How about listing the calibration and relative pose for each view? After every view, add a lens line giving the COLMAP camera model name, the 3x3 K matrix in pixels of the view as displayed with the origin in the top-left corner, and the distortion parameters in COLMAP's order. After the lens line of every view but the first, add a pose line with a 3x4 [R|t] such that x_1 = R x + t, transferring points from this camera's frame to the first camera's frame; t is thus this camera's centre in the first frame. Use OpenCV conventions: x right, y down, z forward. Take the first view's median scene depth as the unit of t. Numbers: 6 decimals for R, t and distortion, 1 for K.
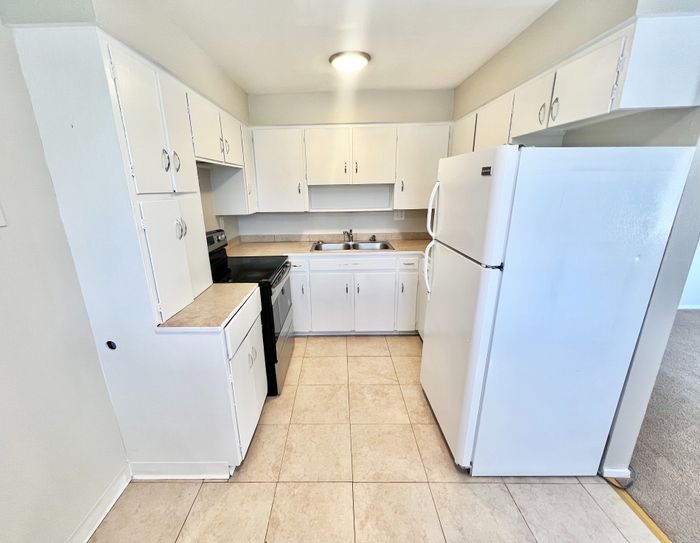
lens RADIAL K [[296.5, 0, 345.4], [0, 296.5, 270.6], [0, 0, 1]] dist [0.000622, -0.000141]
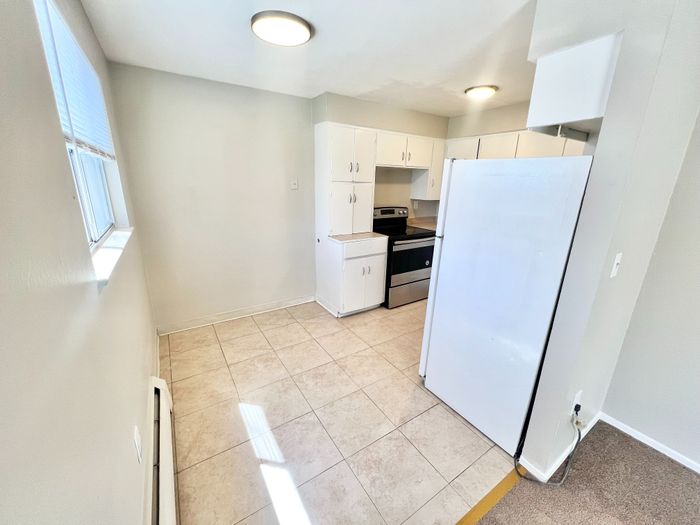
lens RADIAL K [[282.3, 0, 349.4], [0, 282.3, 262.6], [0, 0, 1]] dist [0.001300, 0.000043]
pose [[0.548792, 0.260167, -0.794443, 1.039248], [-0.257035, 0.956815, 0.135784, 0.028462], [0.795462, 0.129682, 0.591965, -0.151398]]
